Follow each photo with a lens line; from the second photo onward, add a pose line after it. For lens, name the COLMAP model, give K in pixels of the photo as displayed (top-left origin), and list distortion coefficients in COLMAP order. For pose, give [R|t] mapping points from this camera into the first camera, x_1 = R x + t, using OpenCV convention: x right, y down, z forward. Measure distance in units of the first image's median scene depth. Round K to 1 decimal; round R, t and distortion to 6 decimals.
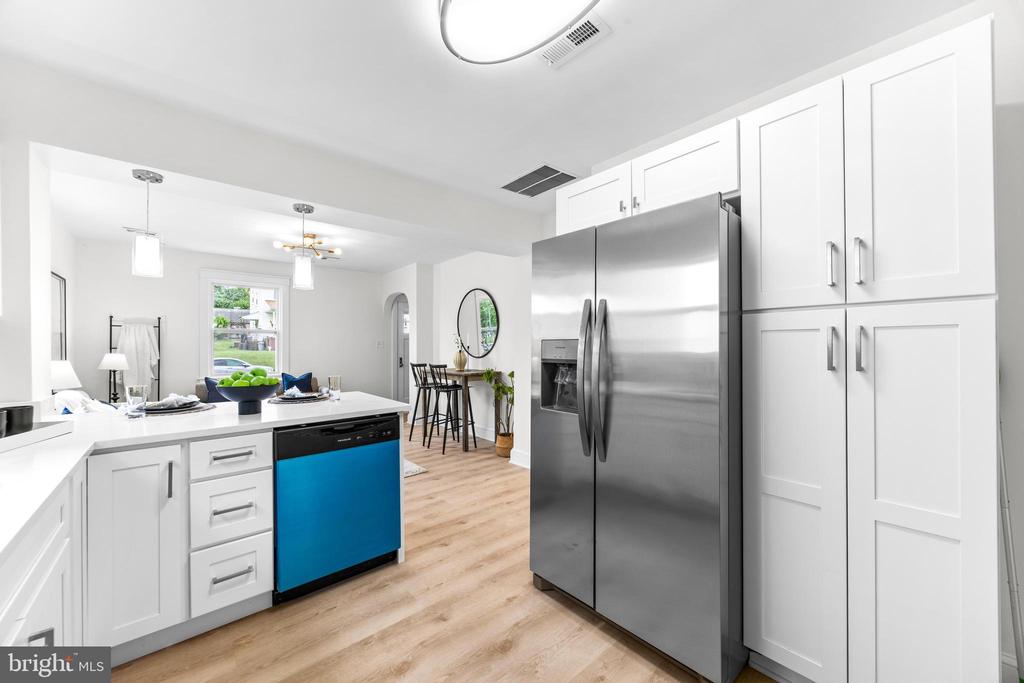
lens RADIAL K [[388.1, 0, 511.3], [0, 388.1, 343.5], [0, 0, 1]] dist [-0.005510, 0.000976]
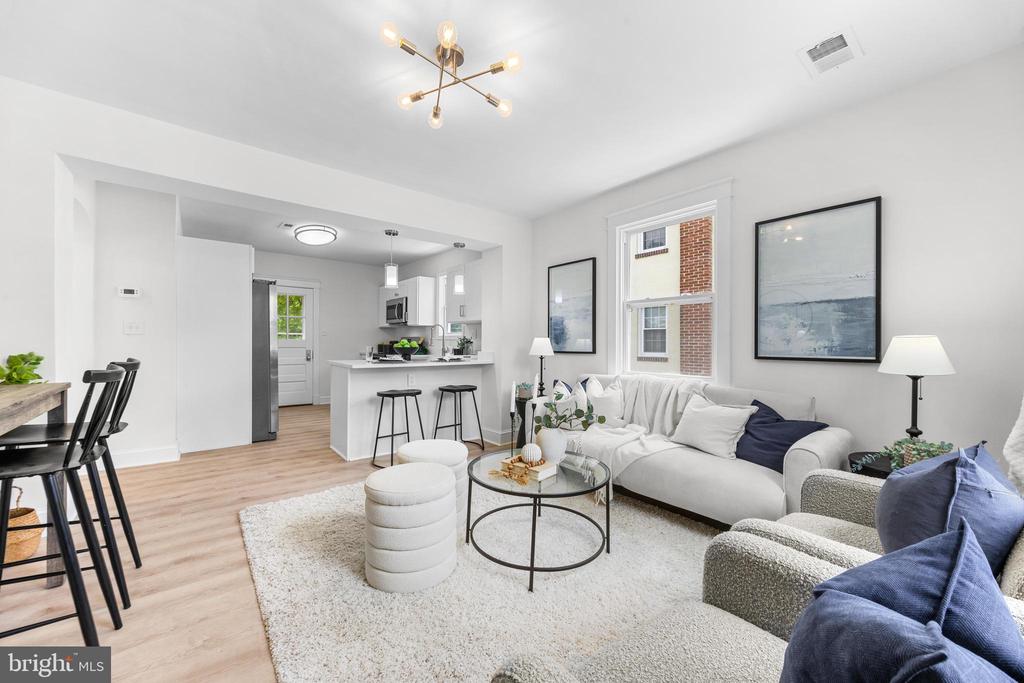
lens RADIAL K [[388.1, 0, 509.6], [0, 388.1, 342.0], [0, 0, 1]] dist [-0.005510, 0.000976]
pose [[-0.999377, -0.003883, 0.035065, -1.210876], [-0.003978, 0.999989, -0.002629, 0.074159], [-0.035055, -0.002766, -0.999382, 2.861313]]
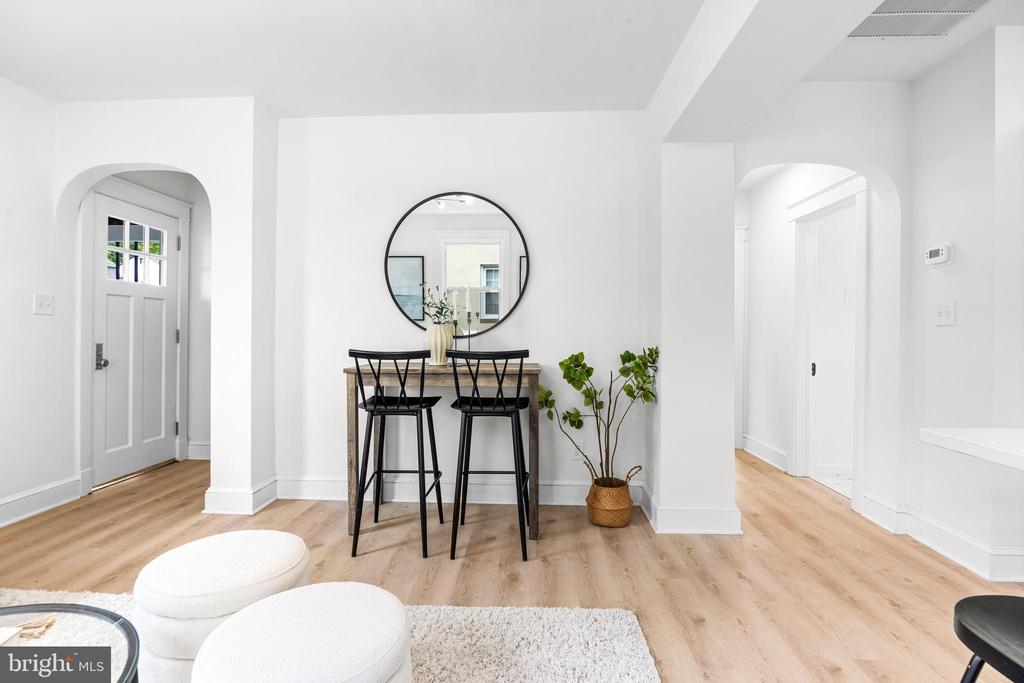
lens RADIAL K [[492.5, 0, 510.8], [0, 492.5, 327.9], [0, 0, 1]] dist [-0.009153, -0.001089]
pose [[0.688164, 0.012948, 0.725440, -1.175548], [-0.011164, 0.999911, -0.007258, 0.070850], [-0.725470, -0.003104, 0.688247, 1.296721]]
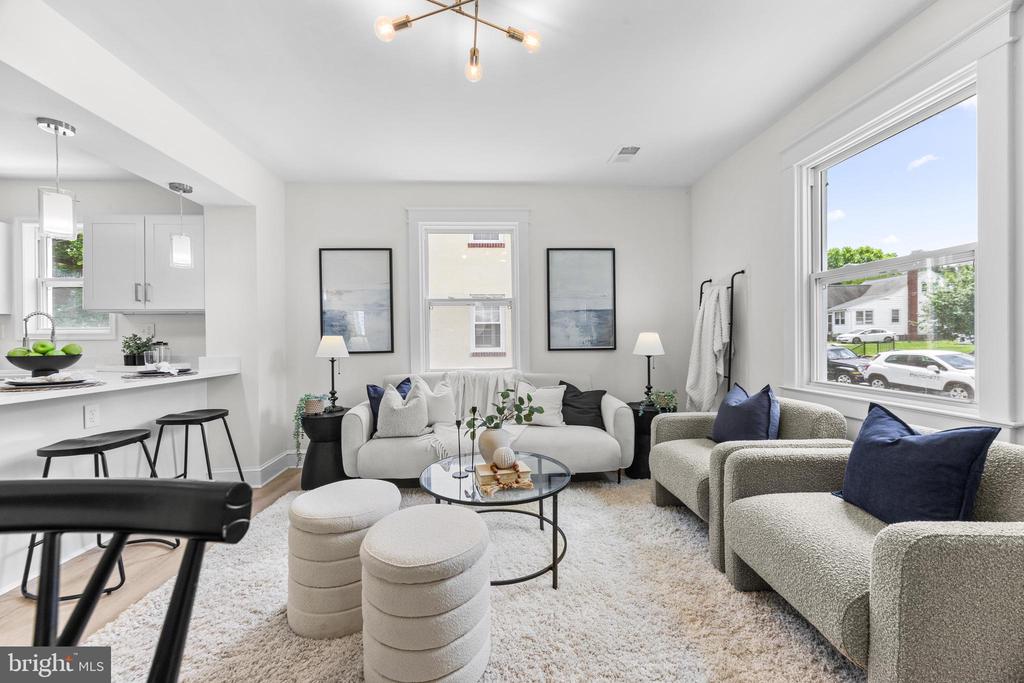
lens RADIAL K [[388.1, 0, 512.7], [0, 388.1, 342.5], [0, 0, 1]] dist [-0.005510, 0.000976]
pose [[-0.607502, 0.014473, -0.794187, -0.561867], [0.013020, 0.999881, 0.008263, 0.071621], [0.794212, -0.005321, -0.607618, 2.487540]]
